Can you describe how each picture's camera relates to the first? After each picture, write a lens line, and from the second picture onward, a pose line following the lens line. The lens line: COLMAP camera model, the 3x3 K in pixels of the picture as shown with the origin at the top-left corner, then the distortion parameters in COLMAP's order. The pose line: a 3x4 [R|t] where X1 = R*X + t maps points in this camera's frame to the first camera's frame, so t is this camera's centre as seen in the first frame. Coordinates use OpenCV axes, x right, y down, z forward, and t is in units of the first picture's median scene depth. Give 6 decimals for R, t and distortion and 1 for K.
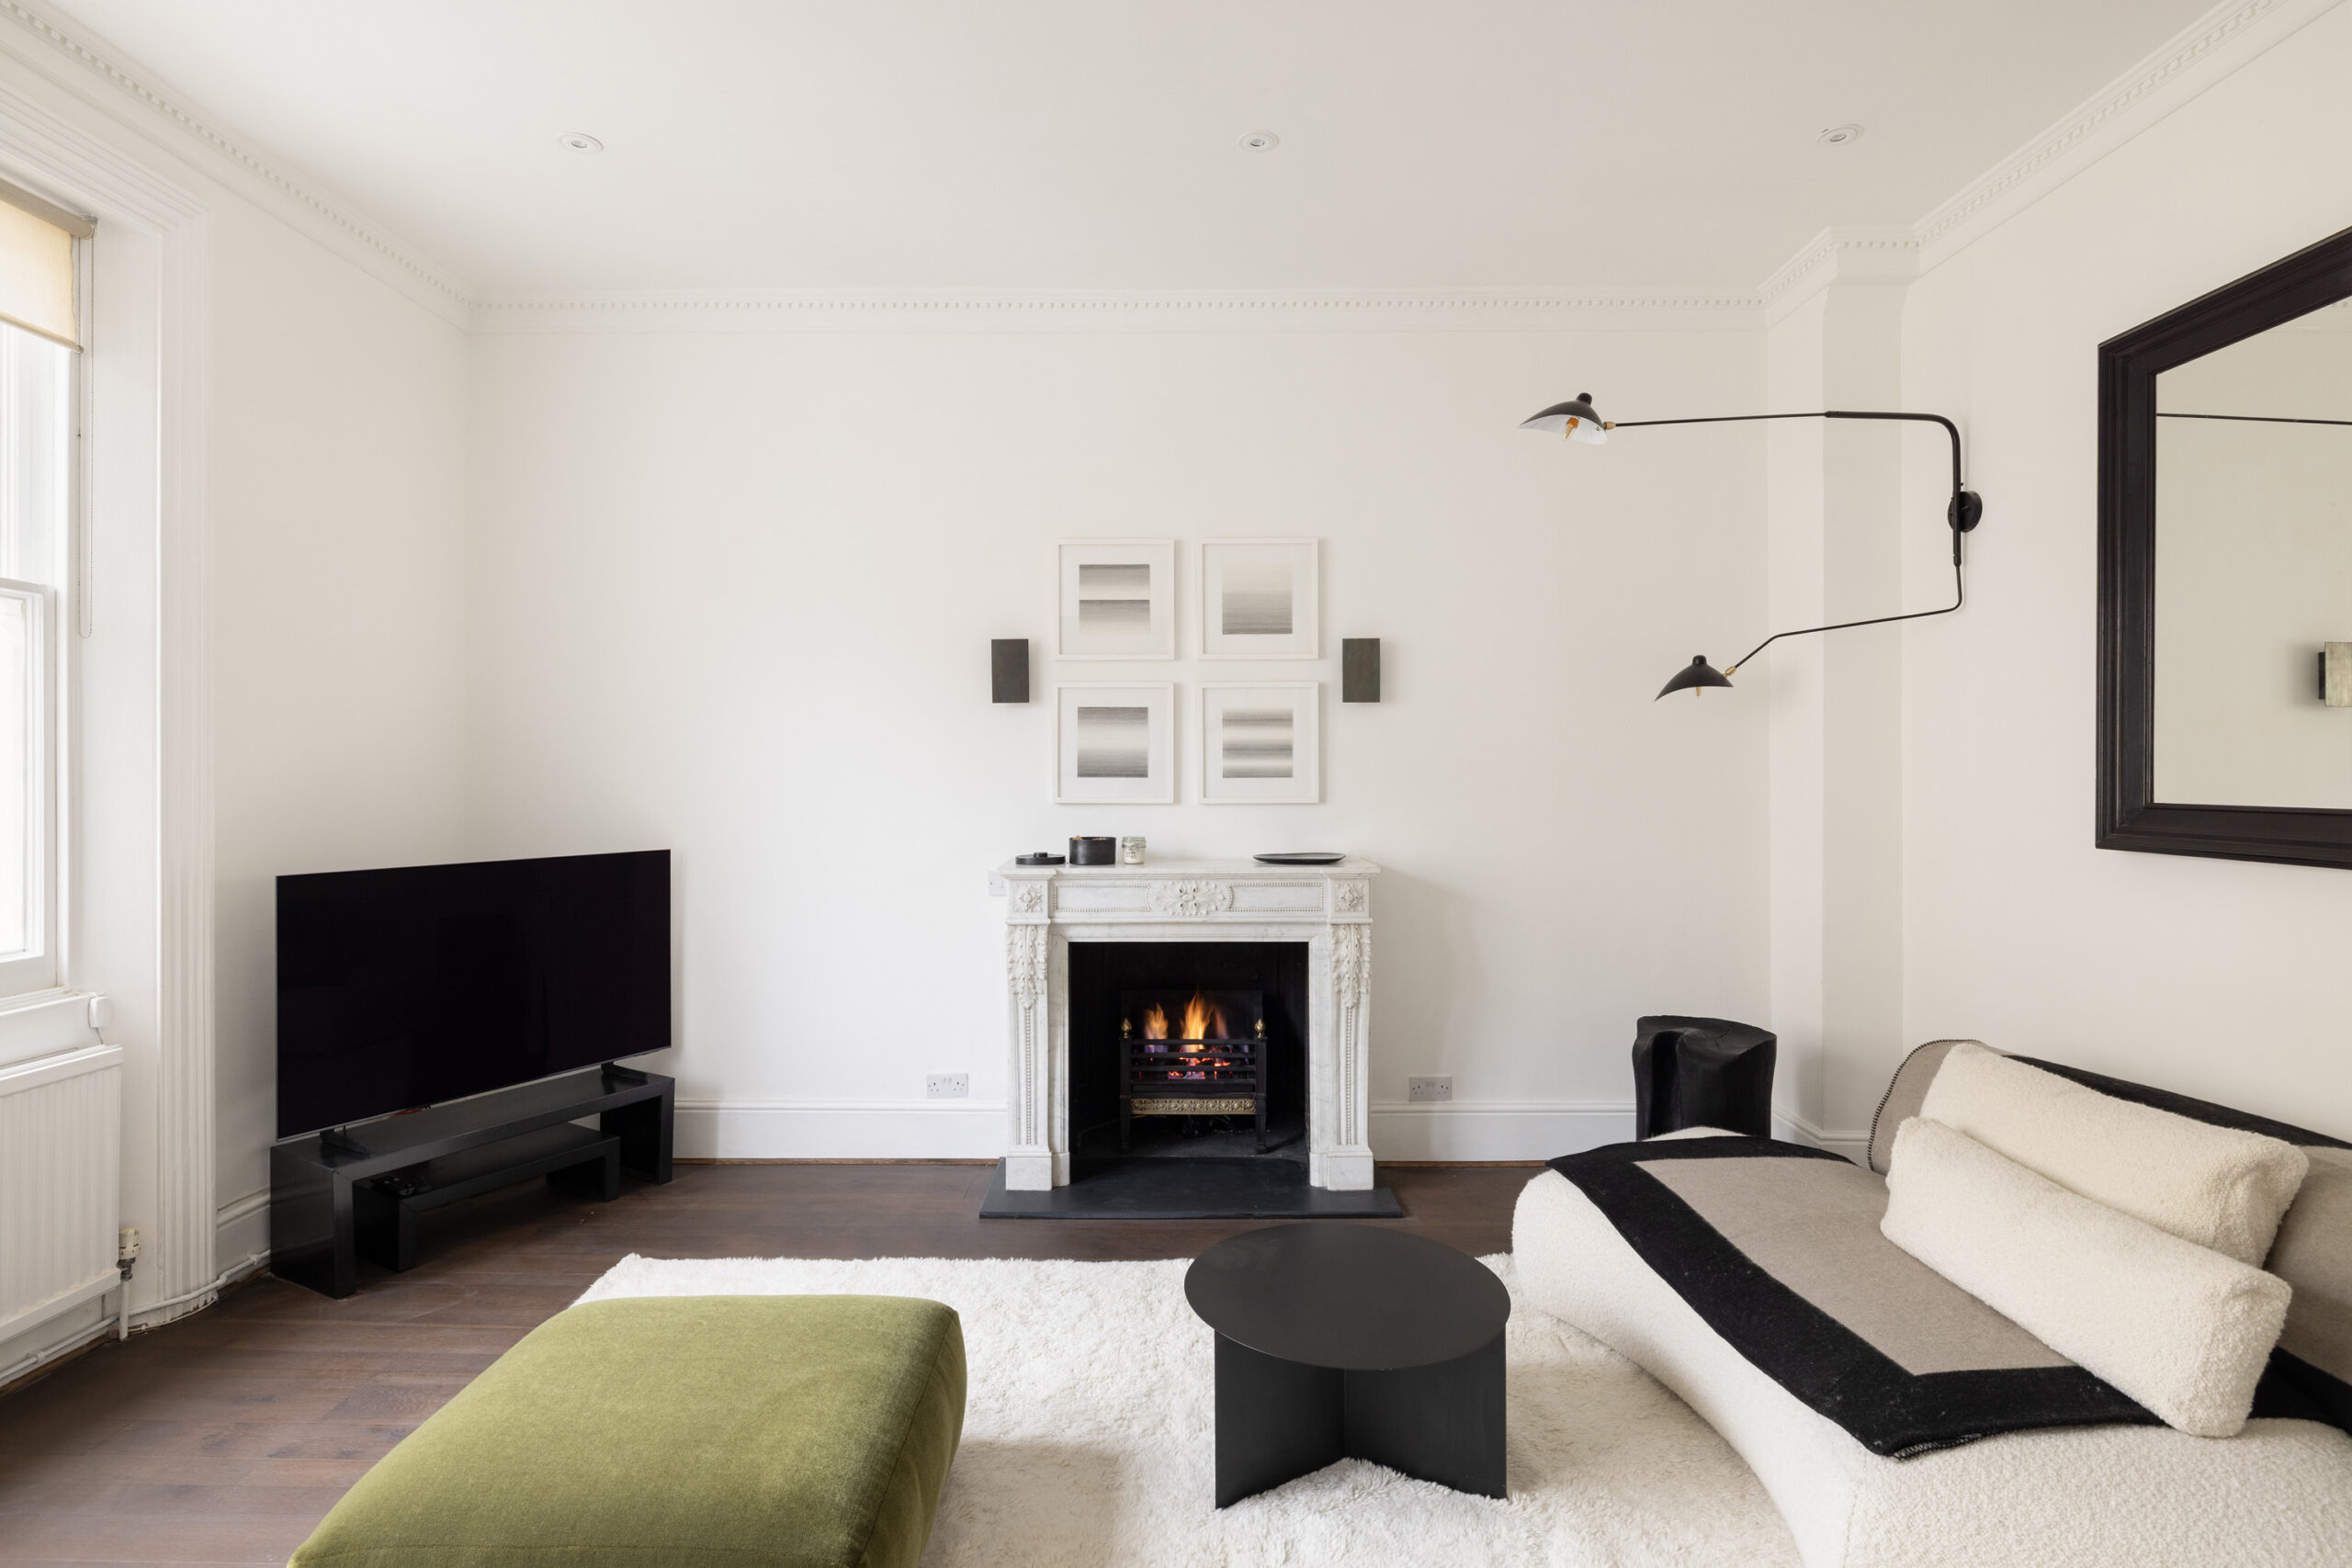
lens RADIAL K [[1184.2, 0, 1146.6], [0, 1184.2, 782.1], [0, 0, 1]] dist [0.001685, -0.000372]
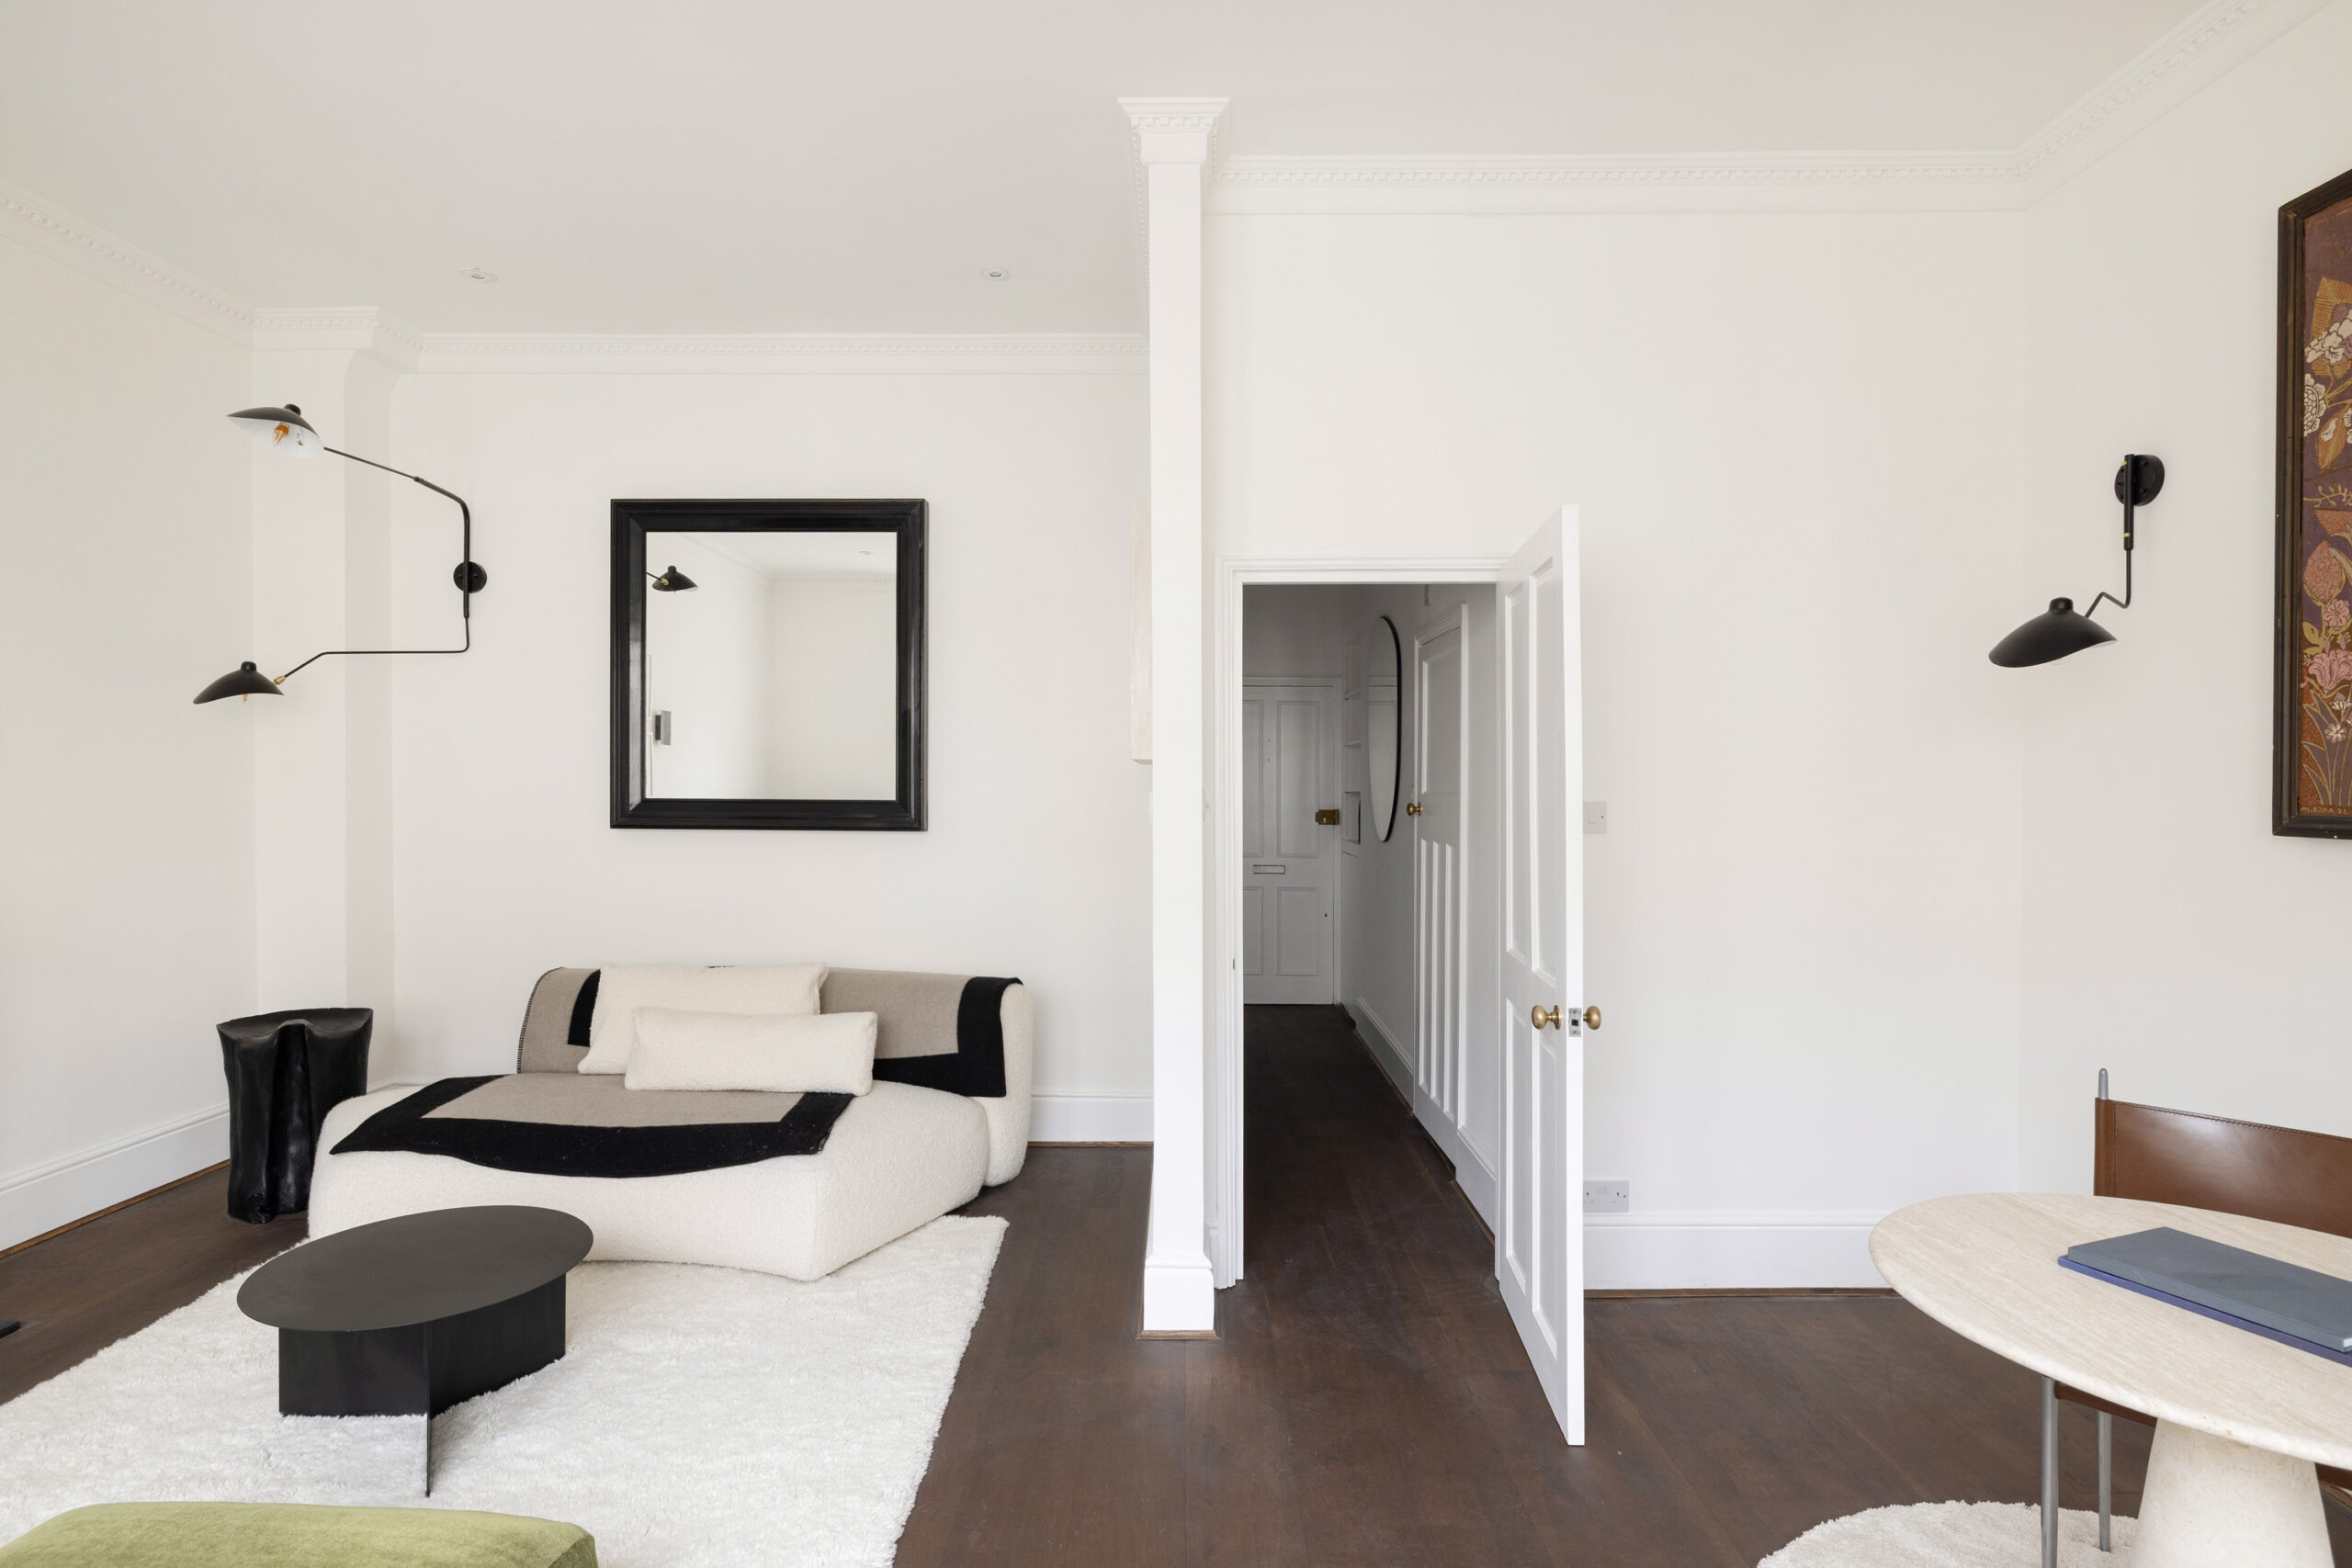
lens RADIAL K [[1214.6, 0, 1176.0], [0, 1214.6, 784.0], [0, 0, 1]] dist [0.002090, 0.001217]
pose [[-0.000194, -0.000244, 1.000000, -0.623484], [0.004243, 0.999991, 0.000245, 0.001213], [-0.999991, 0.004243, -0.000193, 0.220803]]
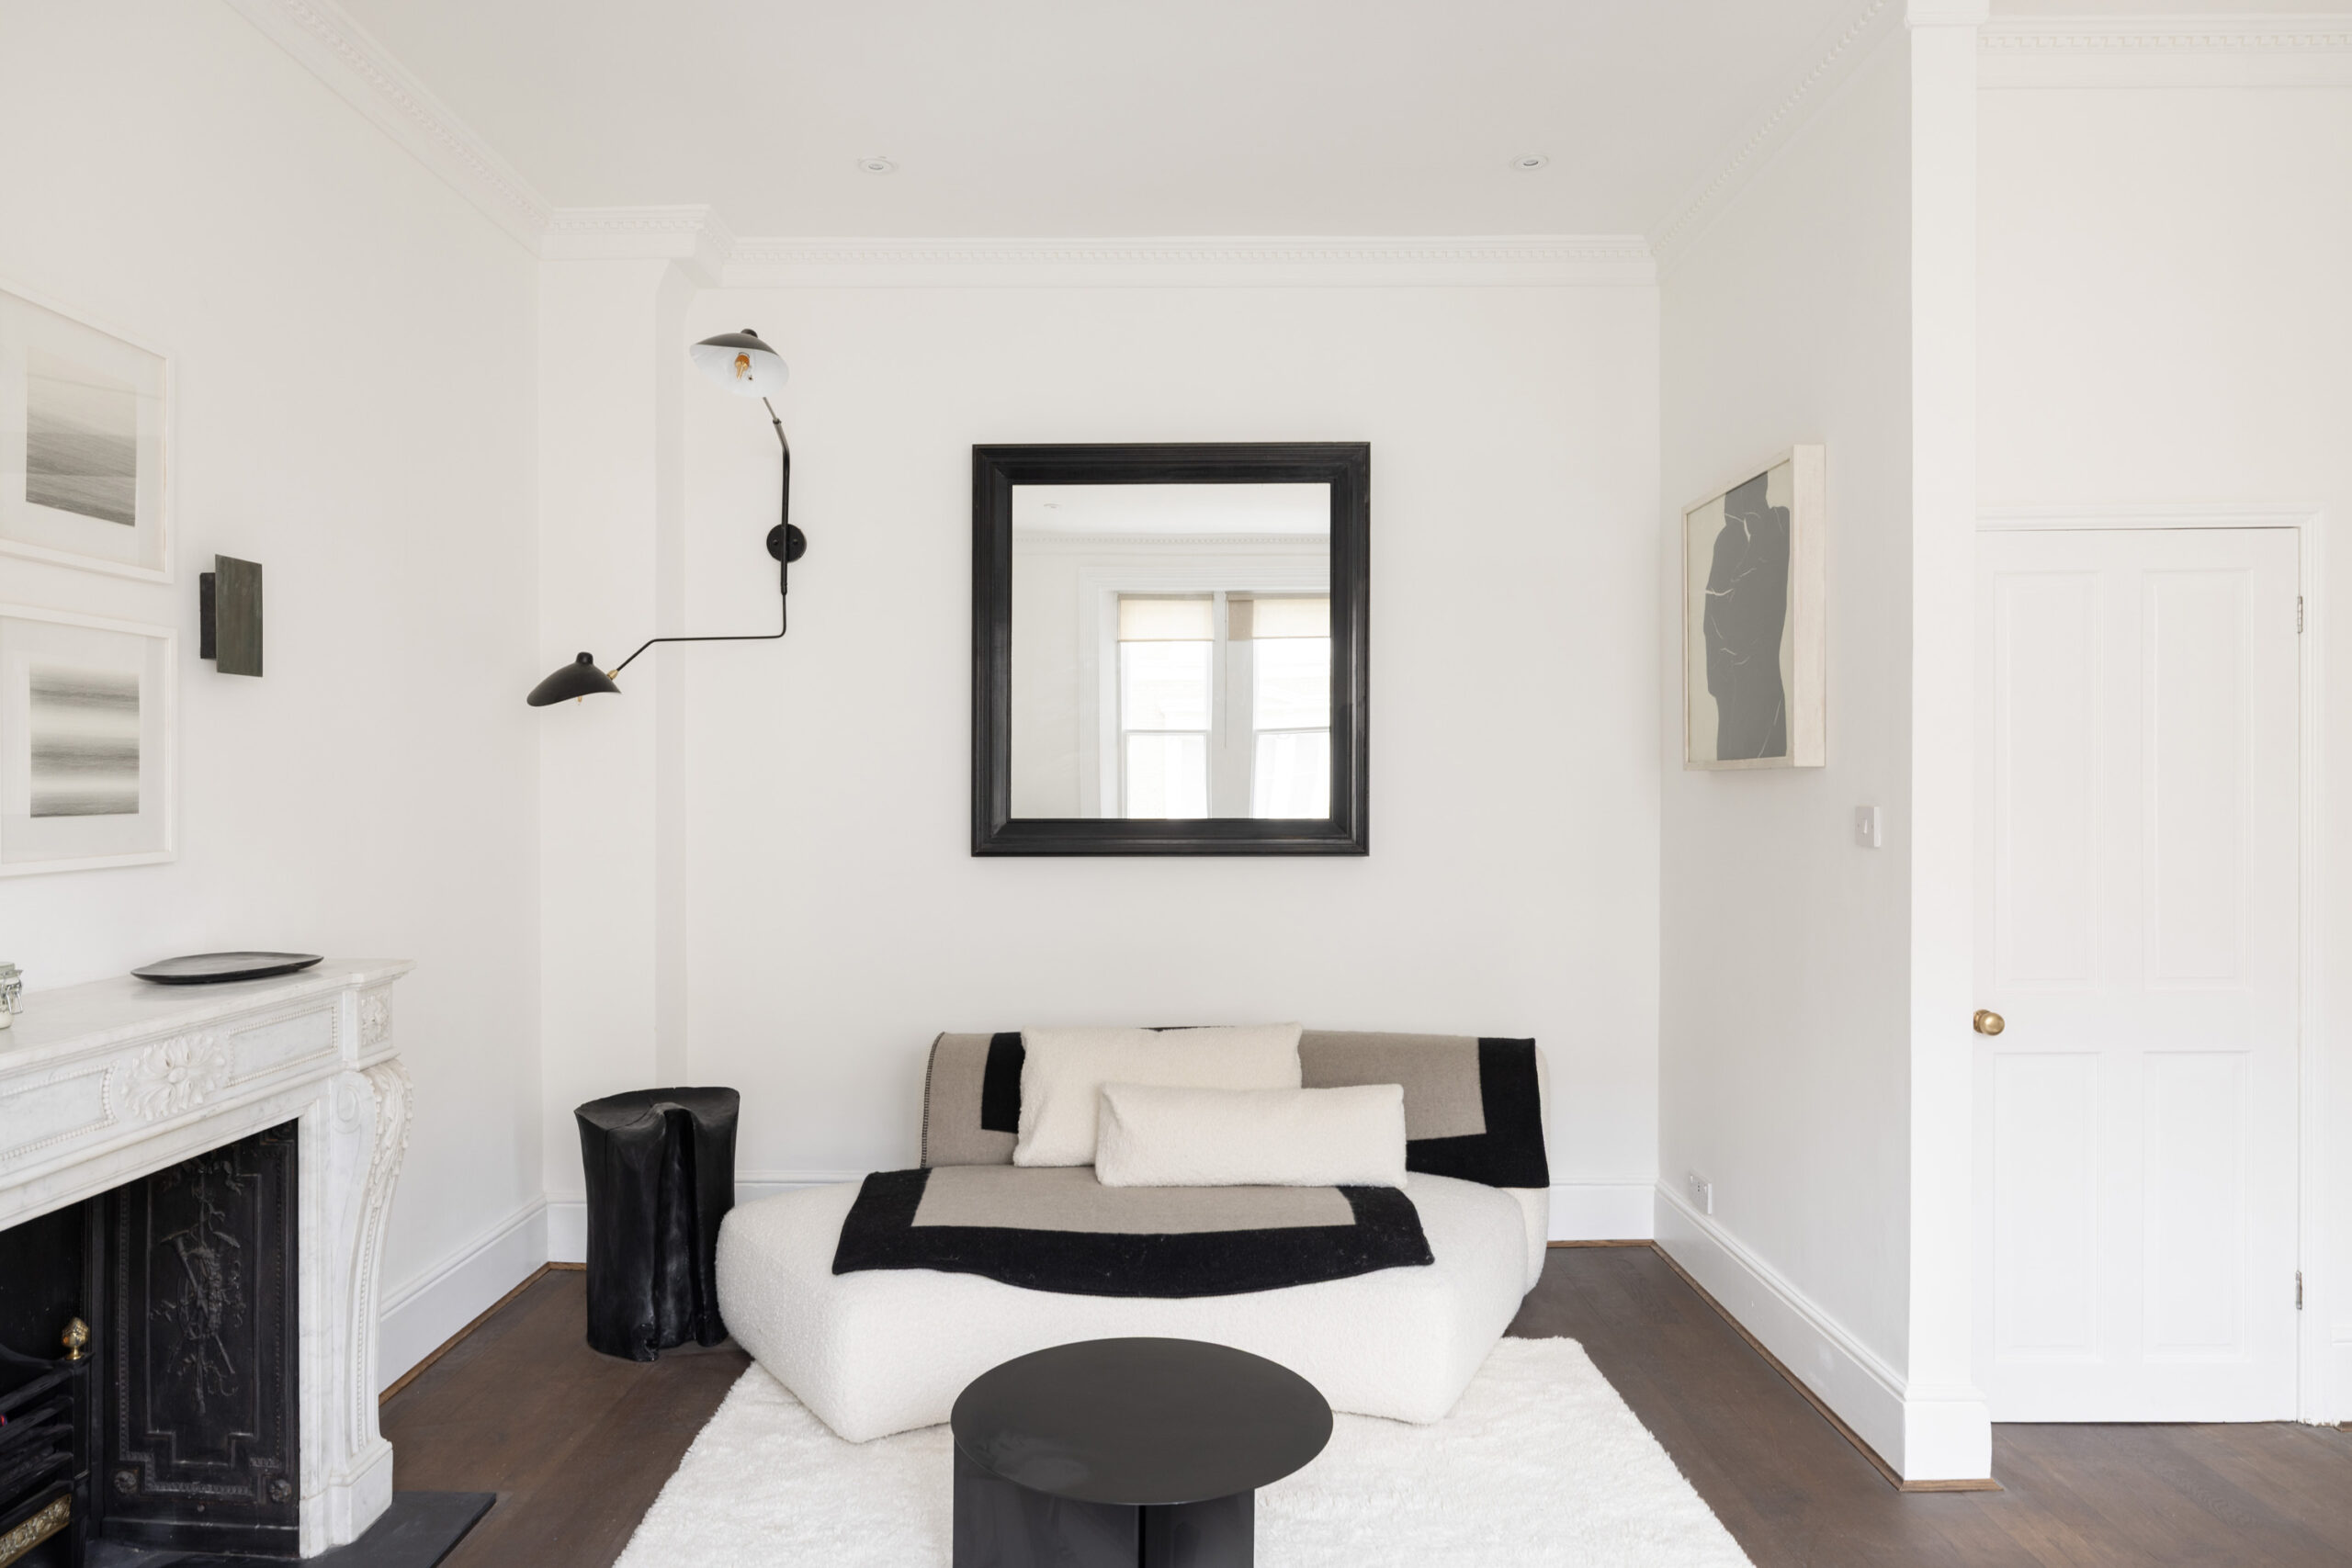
lens RADIAL K [[1499.0, 0, 1176.0], [0, 1499.0, 784.0], [0, 0, 1]] dist [-0.000406, -0.000438]
pose [[-0.020794, 0.001135, 0.999783, -0.606985], [0.013203, 0.999912, -0.000860, -0.011904], [-0.999697, 0.013182, -0.020807, 0.668928]]
